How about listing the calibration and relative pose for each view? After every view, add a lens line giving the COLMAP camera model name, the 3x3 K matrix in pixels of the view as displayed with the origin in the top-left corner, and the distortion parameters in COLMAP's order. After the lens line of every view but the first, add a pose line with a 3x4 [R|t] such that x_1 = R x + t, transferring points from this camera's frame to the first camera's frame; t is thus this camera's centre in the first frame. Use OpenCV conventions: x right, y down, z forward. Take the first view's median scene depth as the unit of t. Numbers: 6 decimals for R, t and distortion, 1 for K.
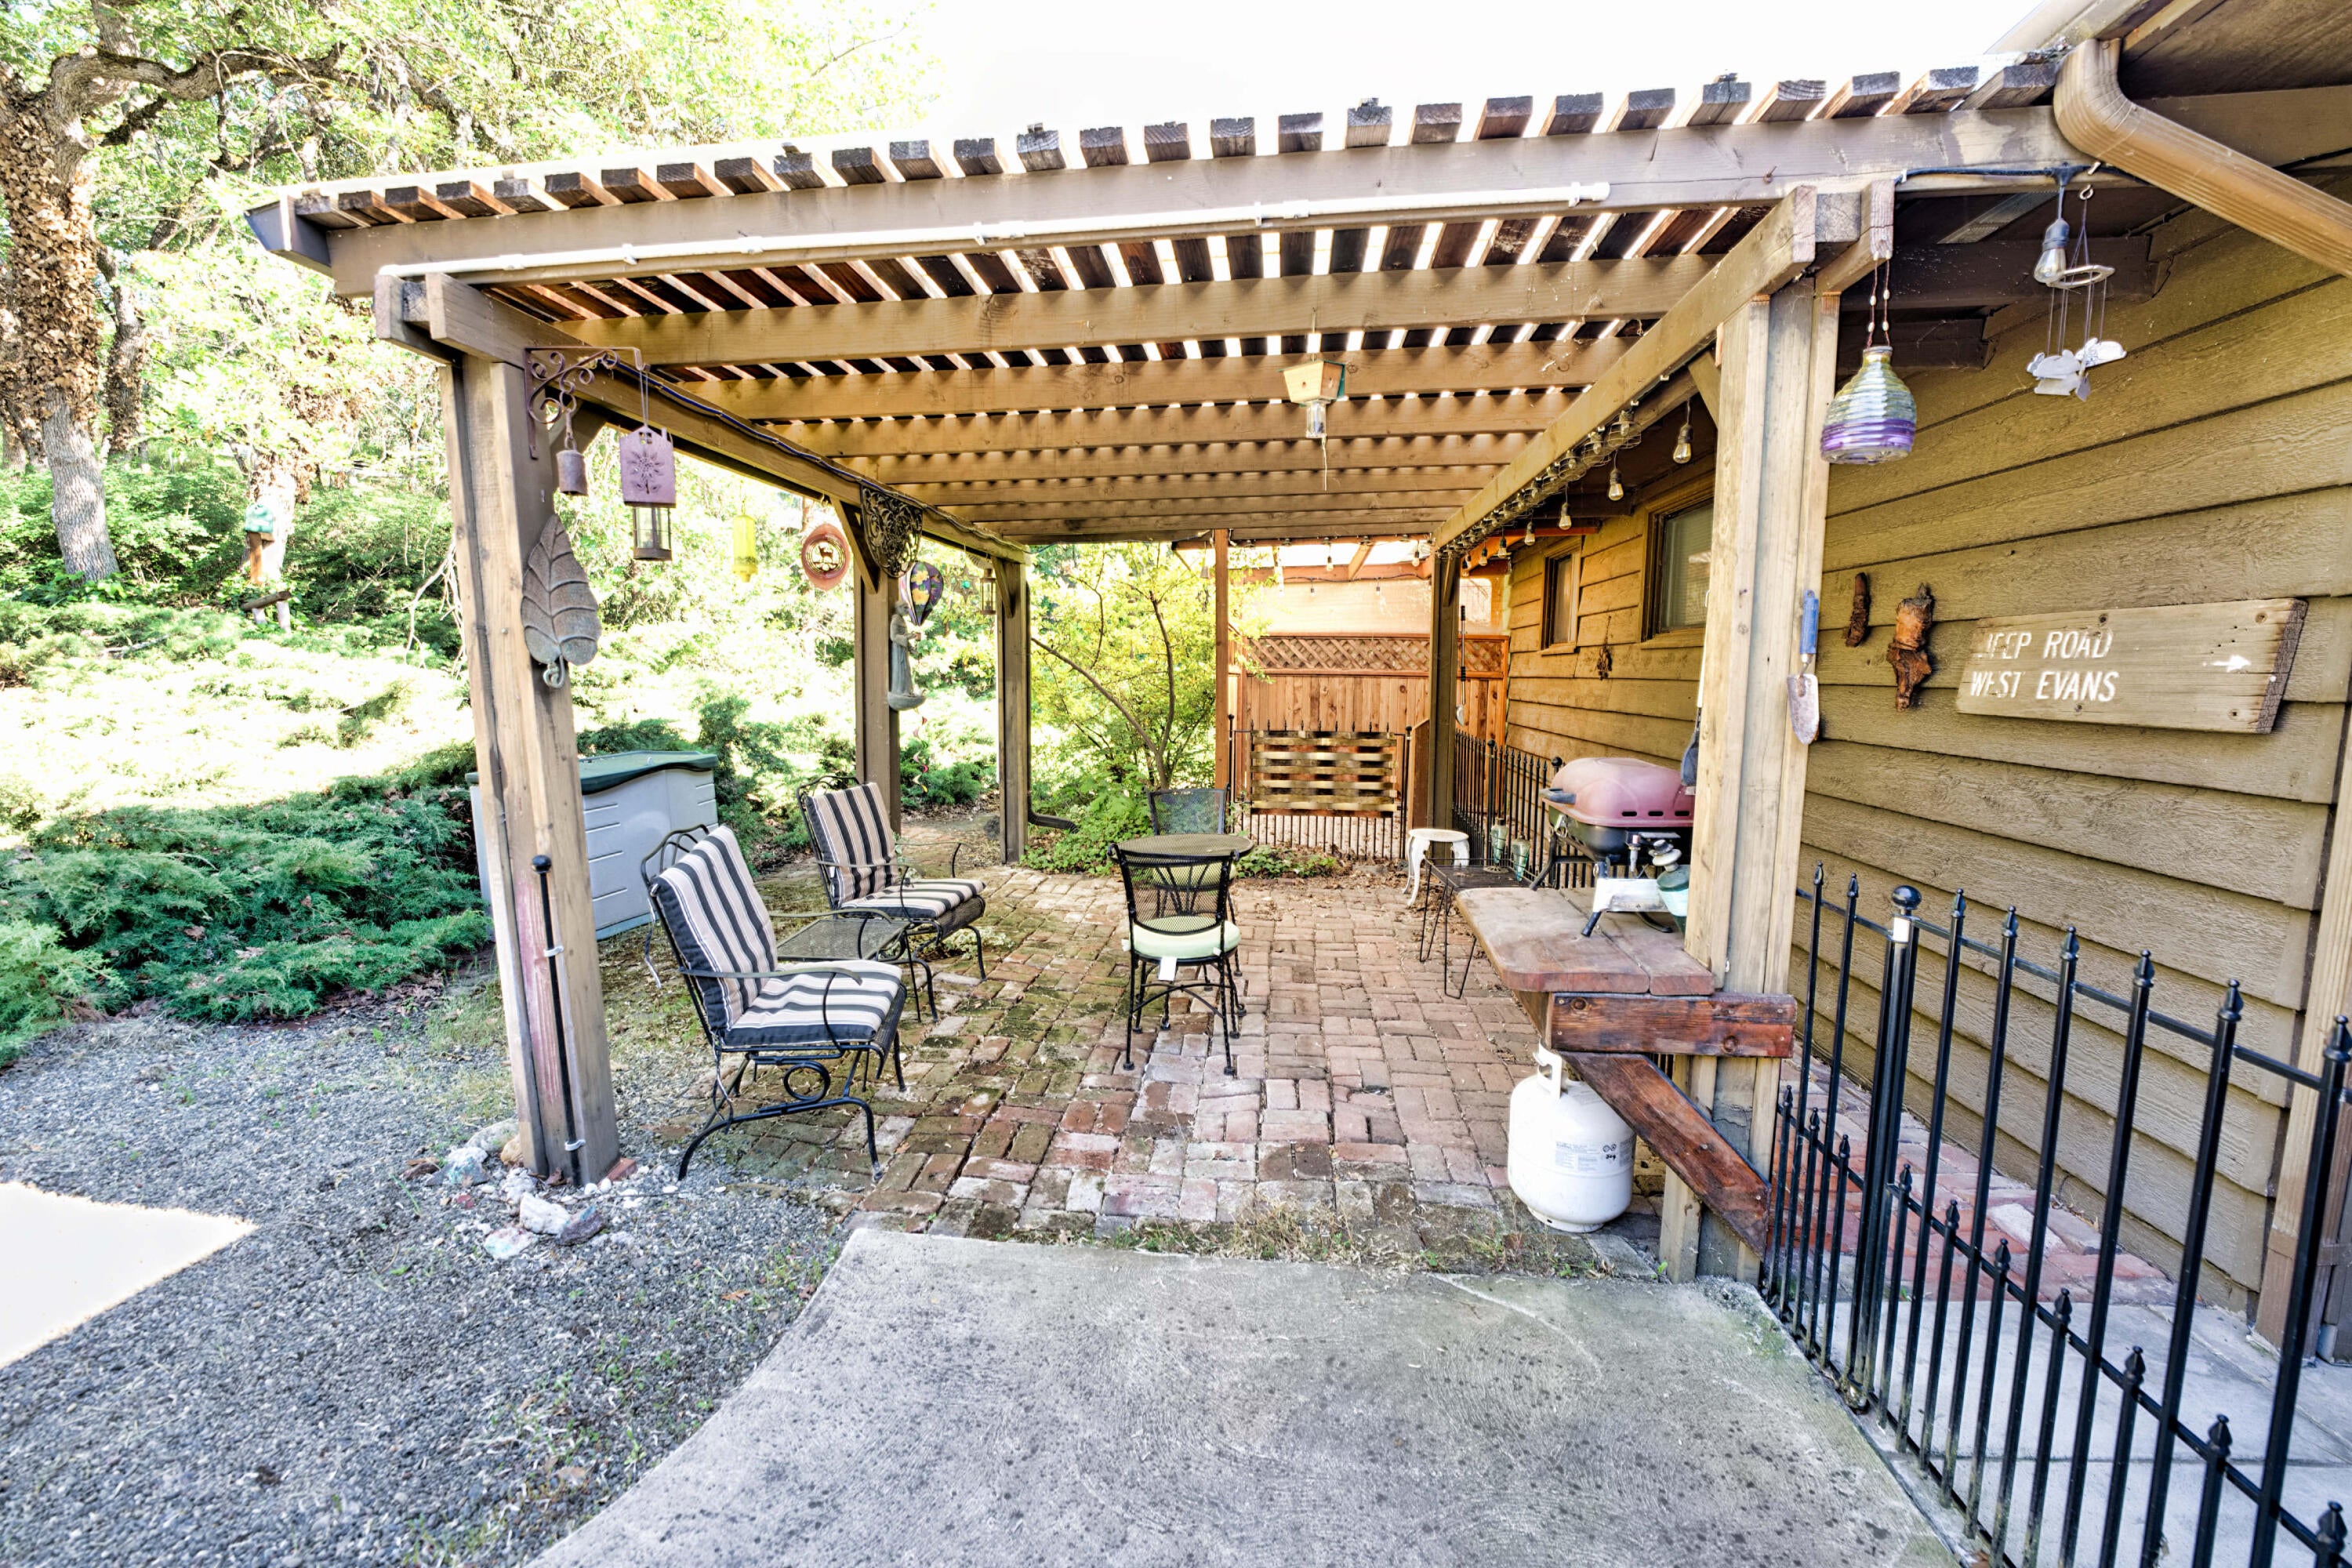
lens RADIAL K [[957.2, 0, 1170.1], [0, 957.2, 778.0], [0, 0, 1]] dist [-0.027570, 0.003874]
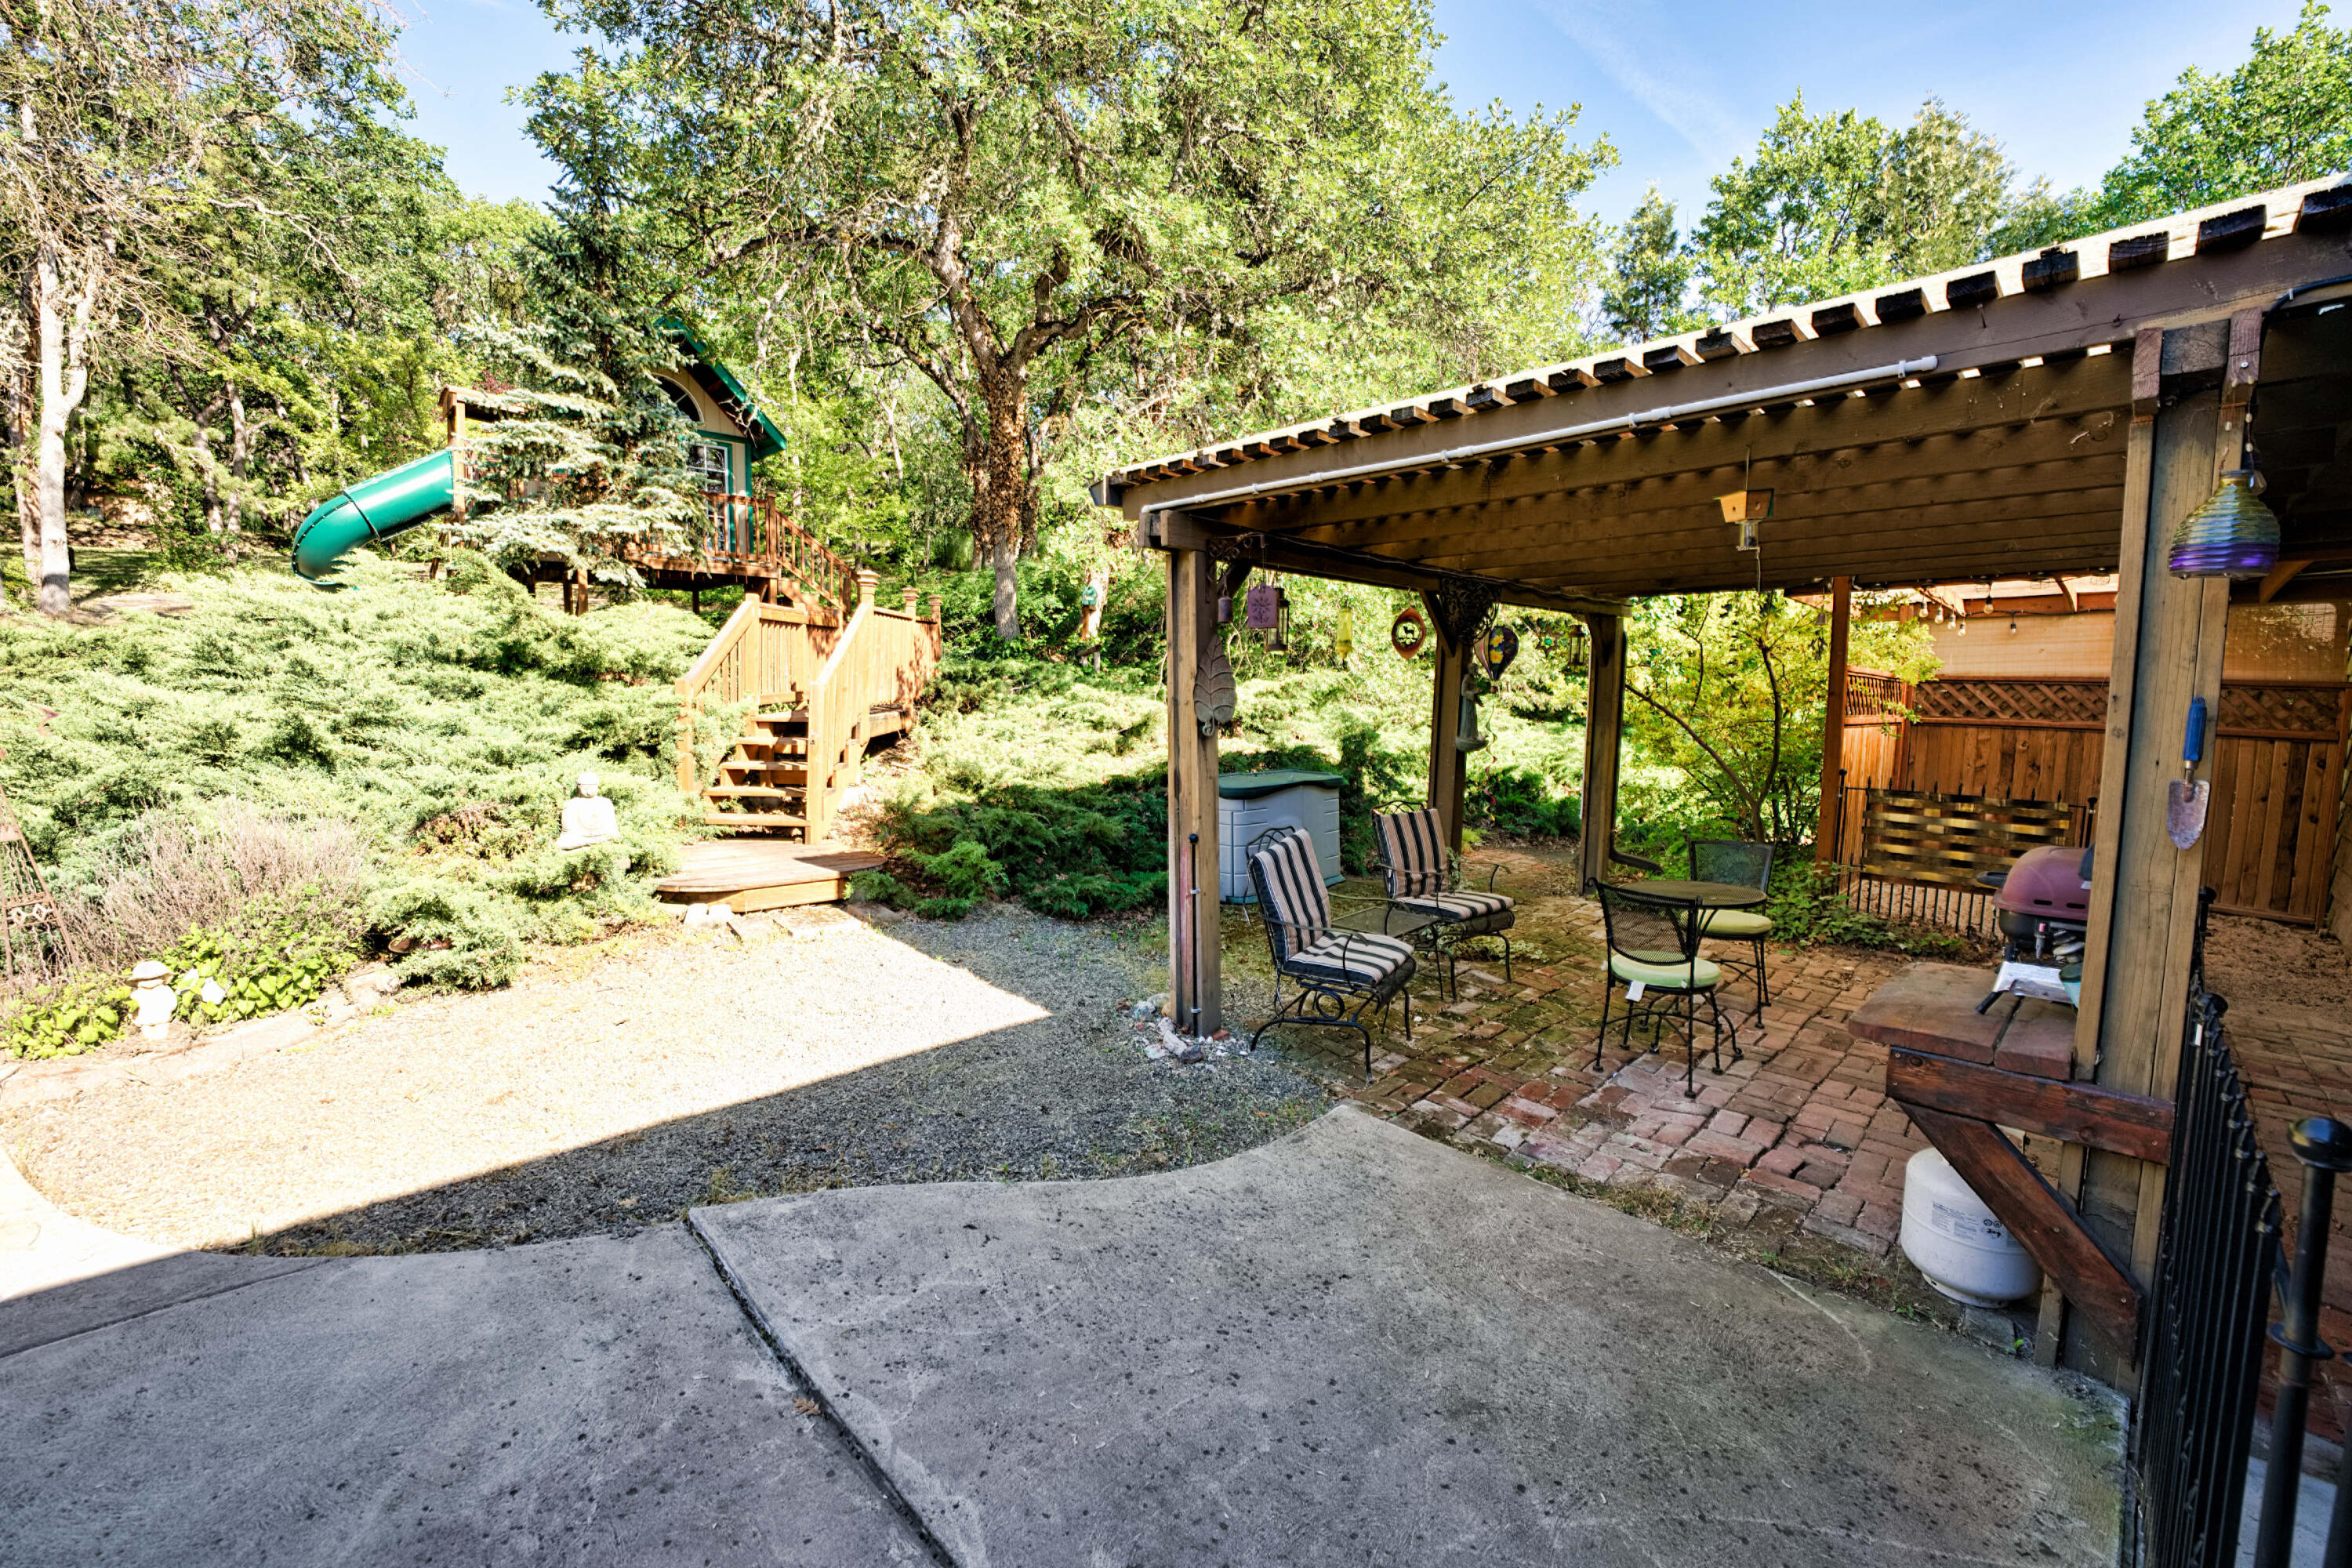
lens RADIAL K [[949.6, 0, 1176.0], [0, 949.6, 784.0], [0, 0, 1]] dist [-0.001101, -0.000035]
pose [[0.782623, 0.071406, -0.618386, 0.246432], [-0.083260, 0.996481, 0.009692, -0.014080], [0.616902, 0.043901, 0.785814, -0.248776]]
